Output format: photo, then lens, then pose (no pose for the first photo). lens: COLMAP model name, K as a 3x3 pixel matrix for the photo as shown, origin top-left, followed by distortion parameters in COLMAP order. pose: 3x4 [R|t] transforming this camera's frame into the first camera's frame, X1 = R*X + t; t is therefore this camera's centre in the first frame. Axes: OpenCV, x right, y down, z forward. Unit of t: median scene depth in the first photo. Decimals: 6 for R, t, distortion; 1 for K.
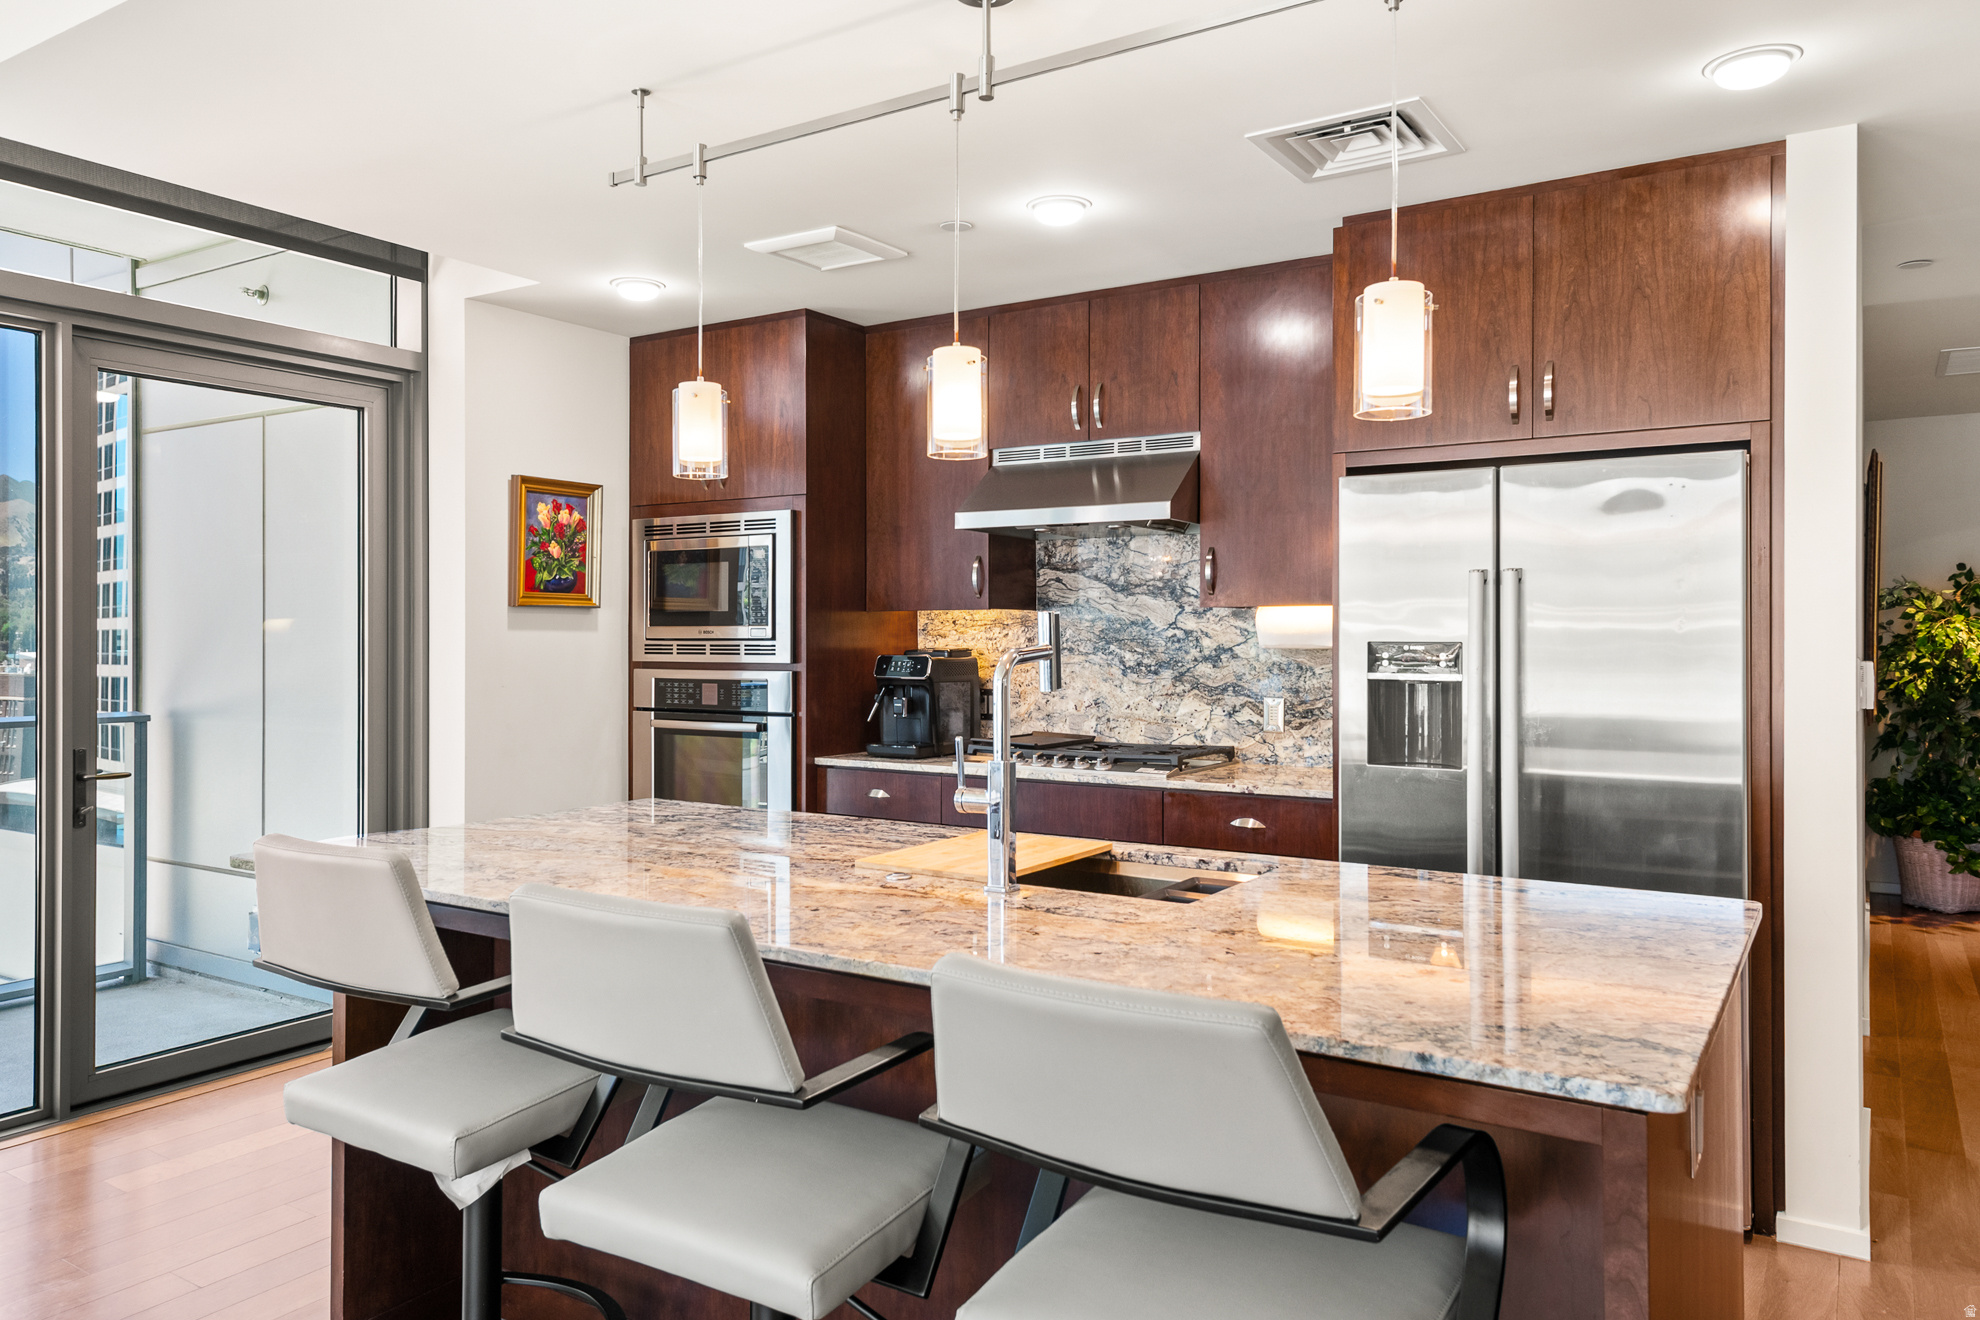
lens RADIAL K [[1429.6, 0, 918.8], [0, 1429.6, 631.3], [0, 0, 1]] dist [0.039727, -0.019912]
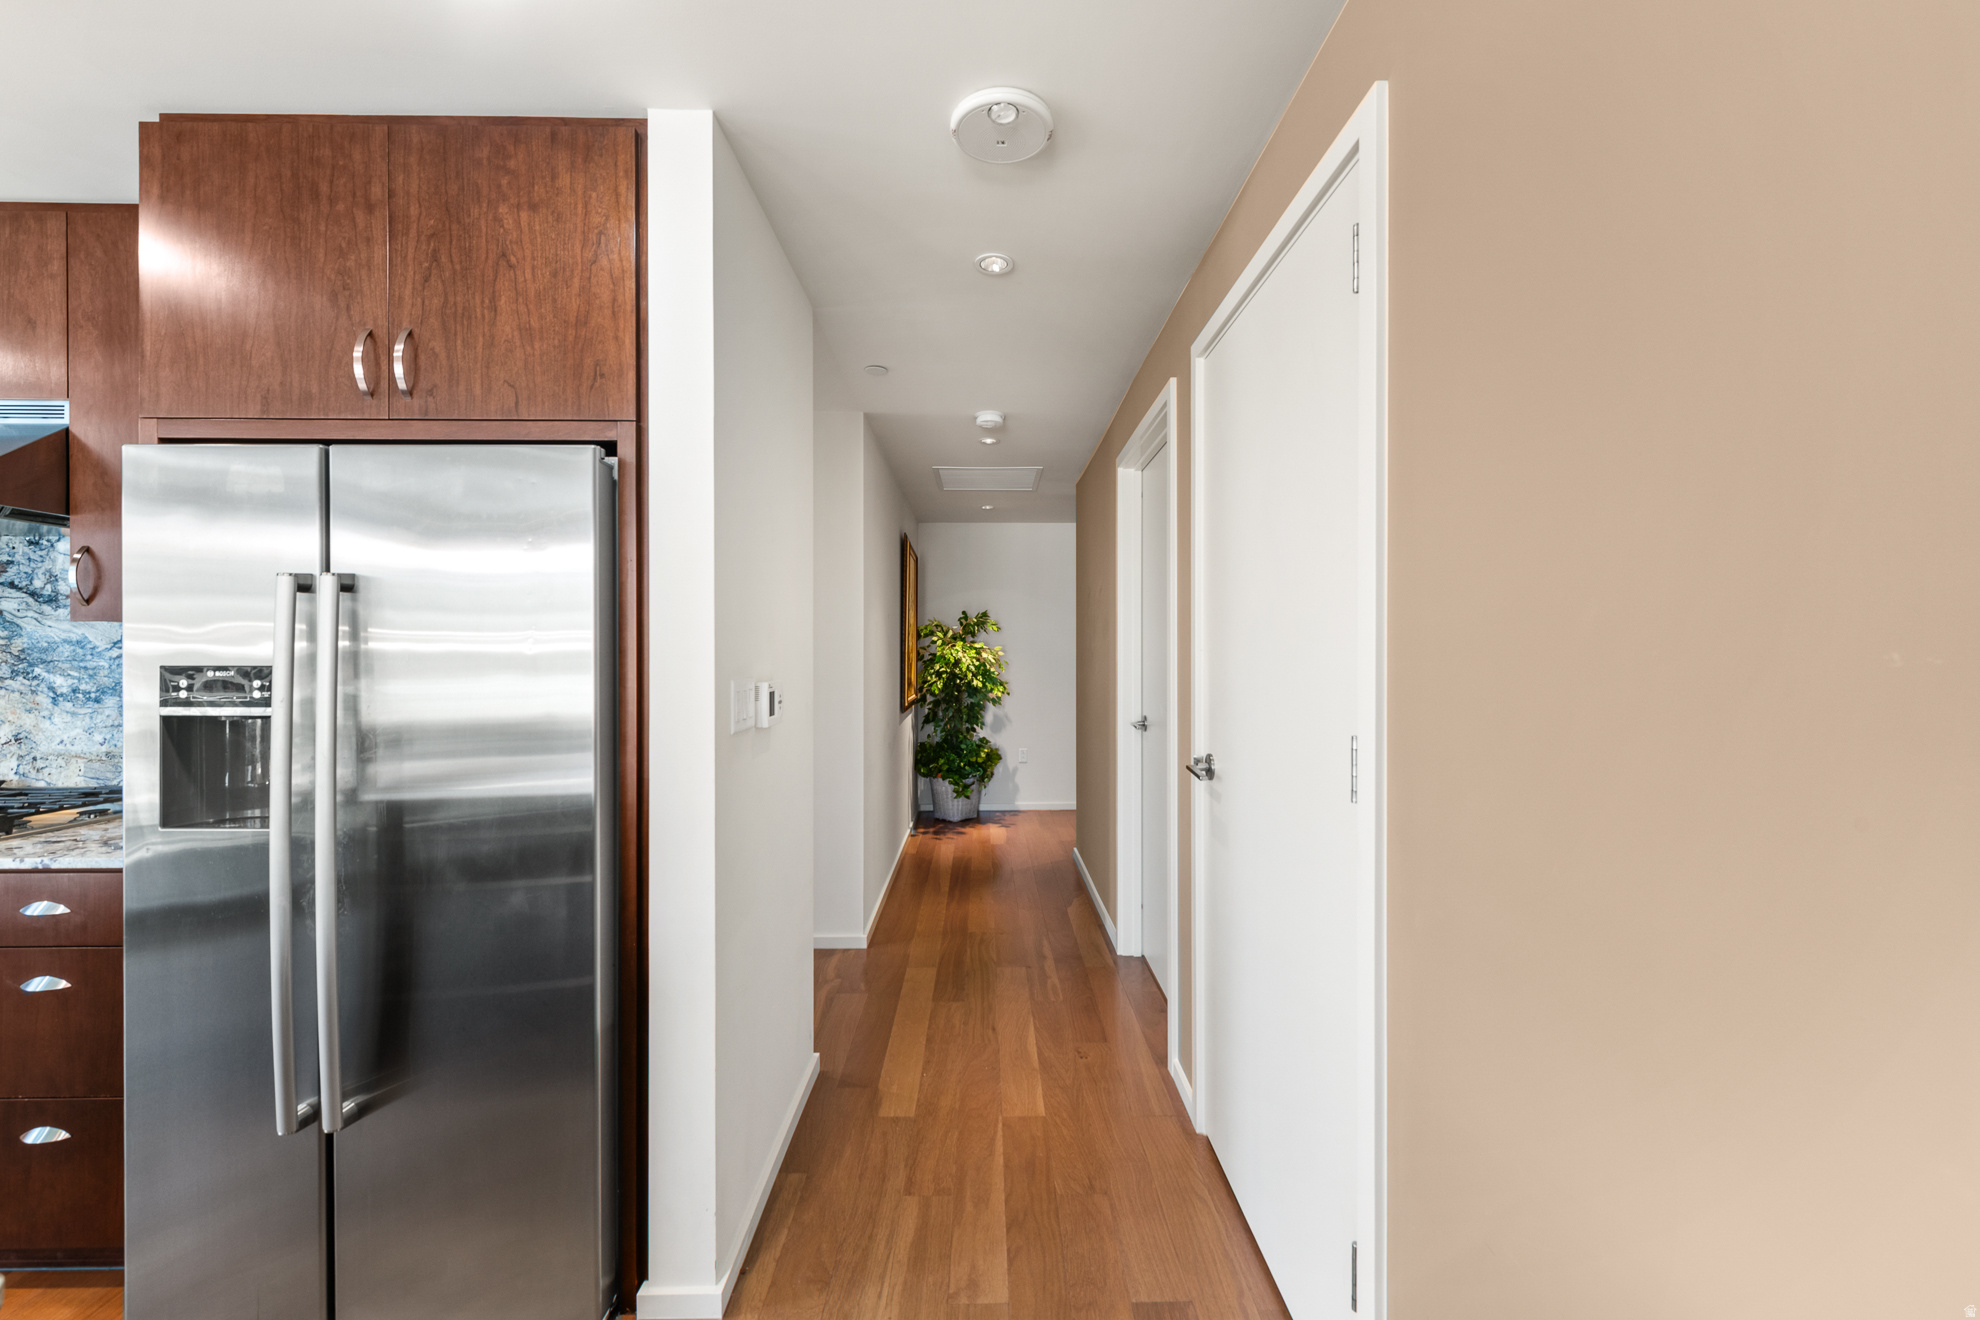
lens RADIAL K [[795.0, 0, 1008.5], [0, 795.0, 654.5], [0, 0, 1]] dist [0.016698, -0.004786]
pose [[0.821187, -0.001332, 0.570658, 0.442924], [-0.001304, 0.999990, 0.004210, -0.000799], [-0.570658, -0.004201, 0.821177, 0.405269]]
